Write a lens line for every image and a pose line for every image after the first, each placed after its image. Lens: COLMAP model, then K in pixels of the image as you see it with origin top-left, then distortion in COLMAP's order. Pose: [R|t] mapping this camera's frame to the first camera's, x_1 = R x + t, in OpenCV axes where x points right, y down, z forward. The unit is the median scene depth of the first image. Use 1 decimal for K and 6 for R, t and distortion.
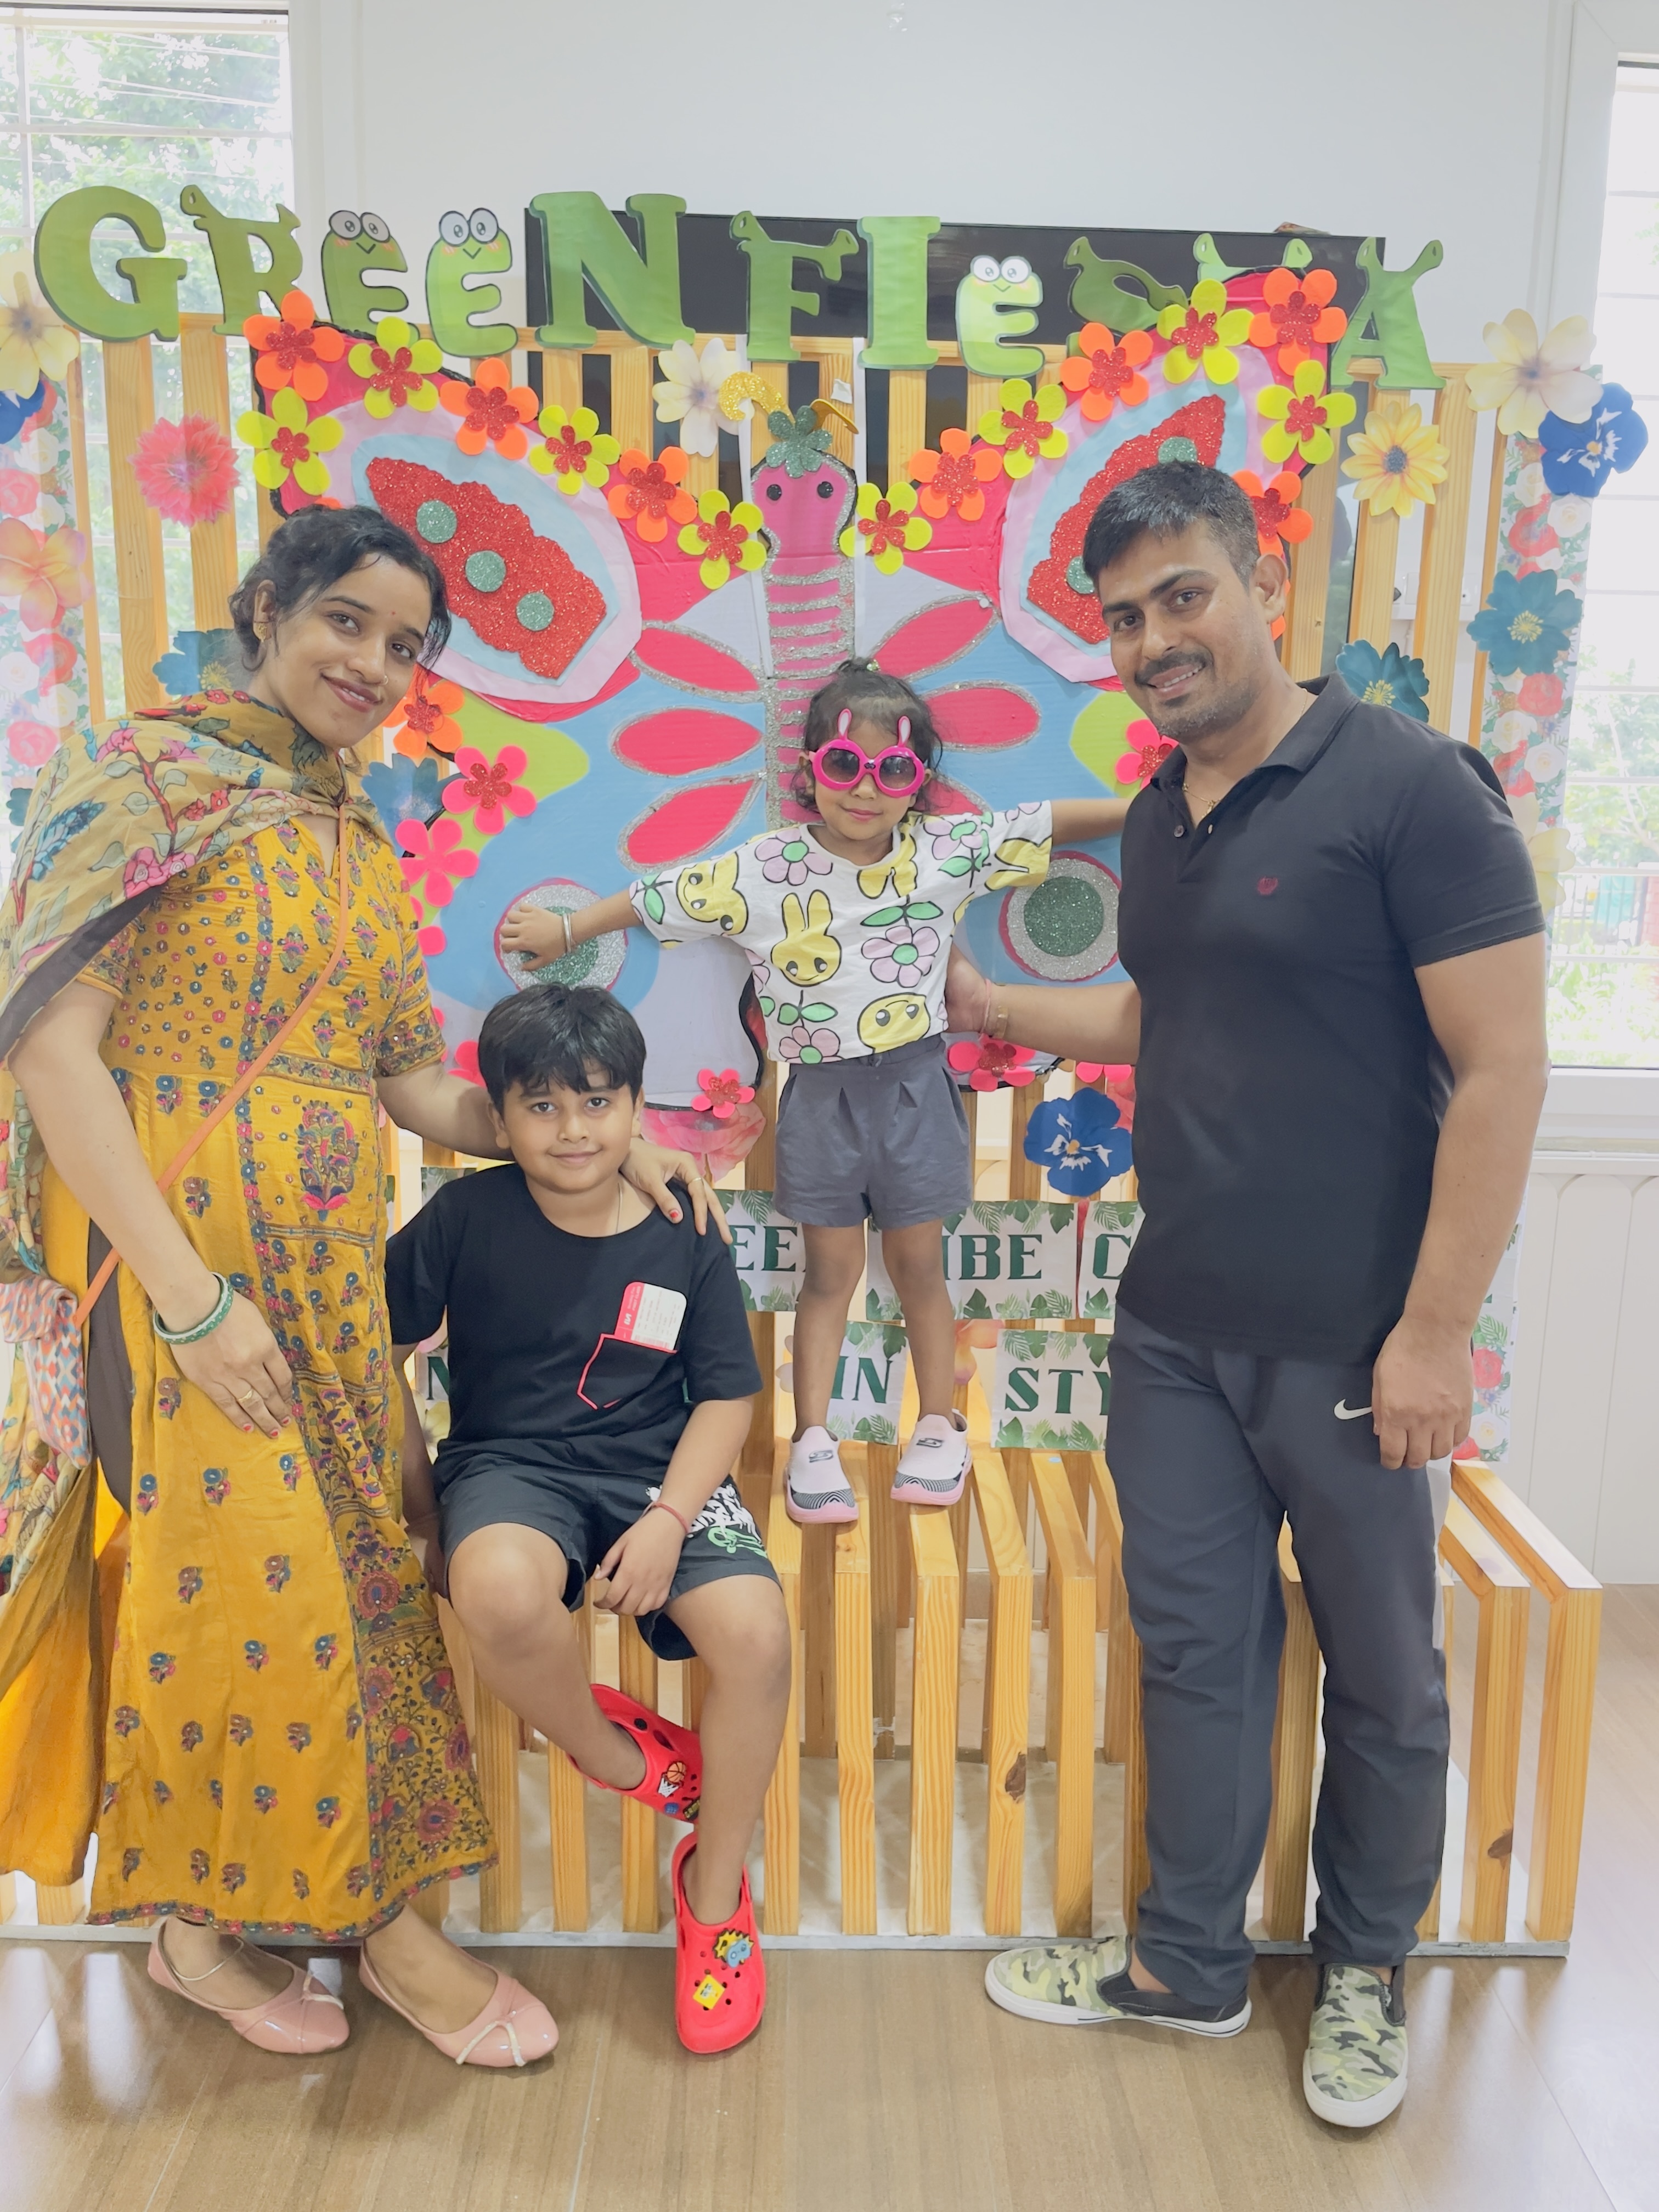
lens RADIAL K [[1694.2, 0, 854.1], [0, 1694.2, 1089.6], [0, 0, 1]] dist [0.091466, -0.119520]
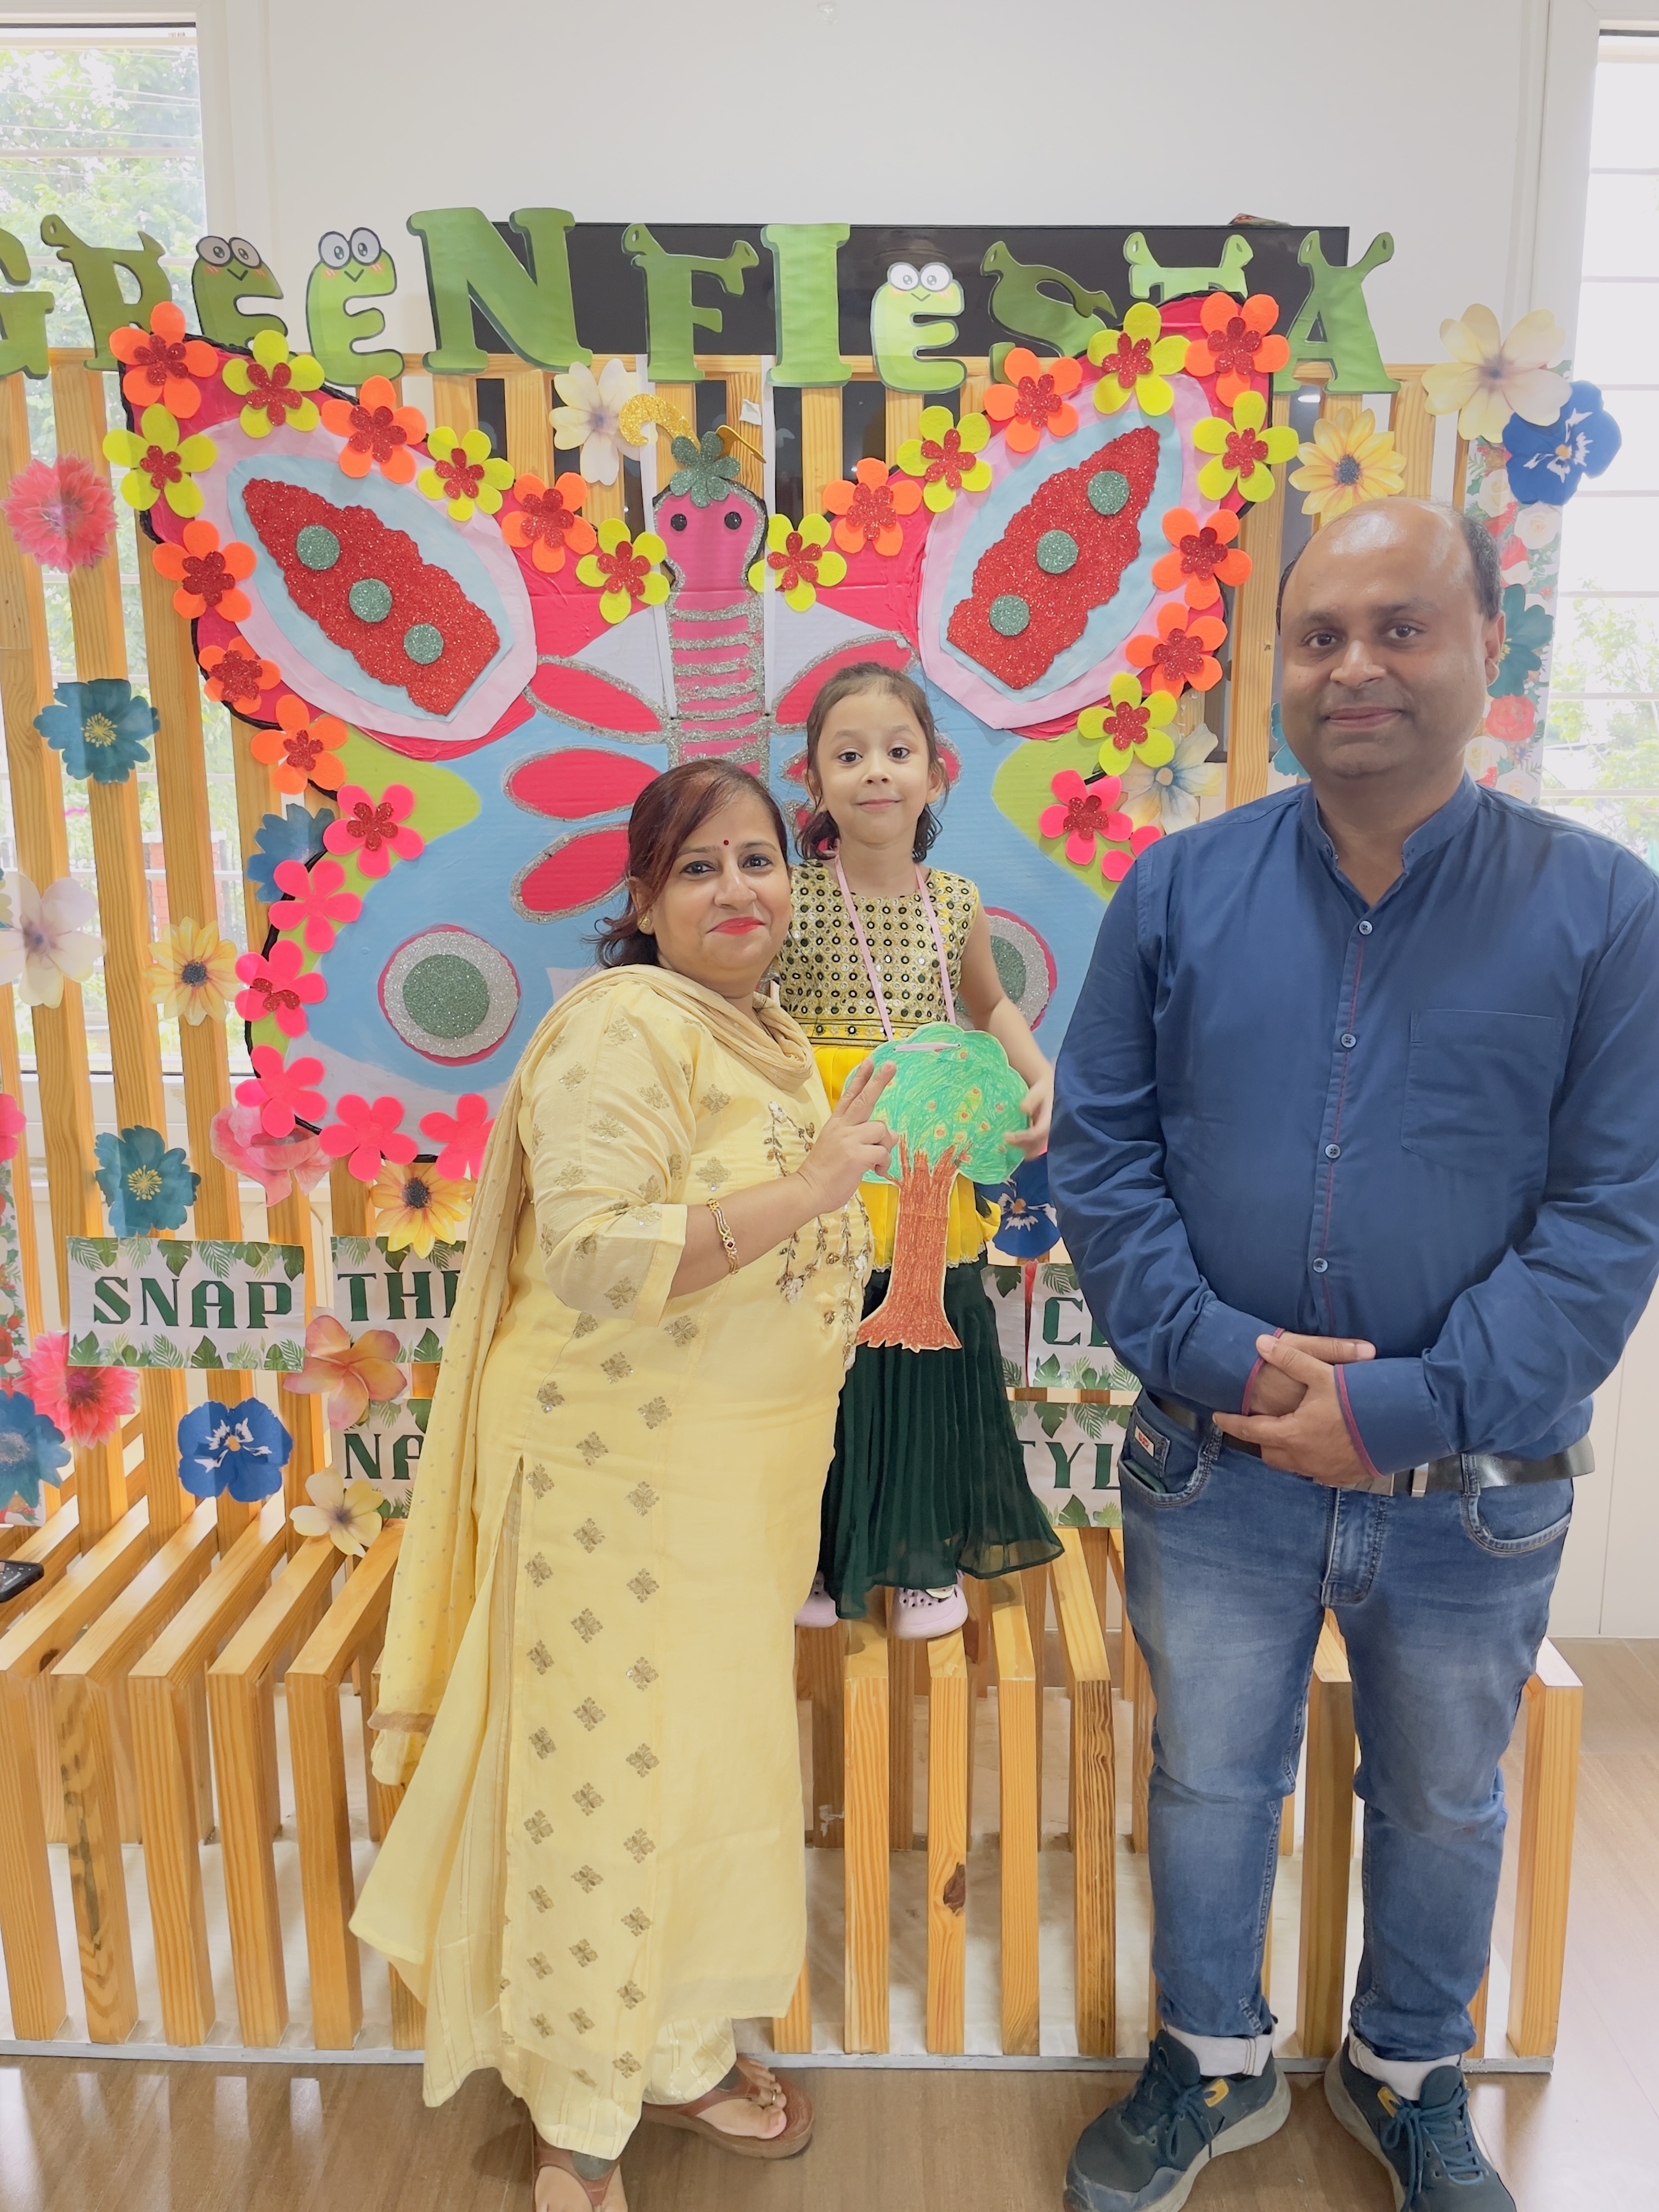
lens RADIAL K [[1694.2, 0, 851.9], [0, 1694.2, 1091.2], [0, 0, 1]] dist [0.091466, -0.119520]
pose [[0.999473, -0.014295, -0.029148, 0.069963], [0.014515, 0.999868, 0.007347, -0.041477], [0.029039, -0.007766, 0.999548, 0.060408]]
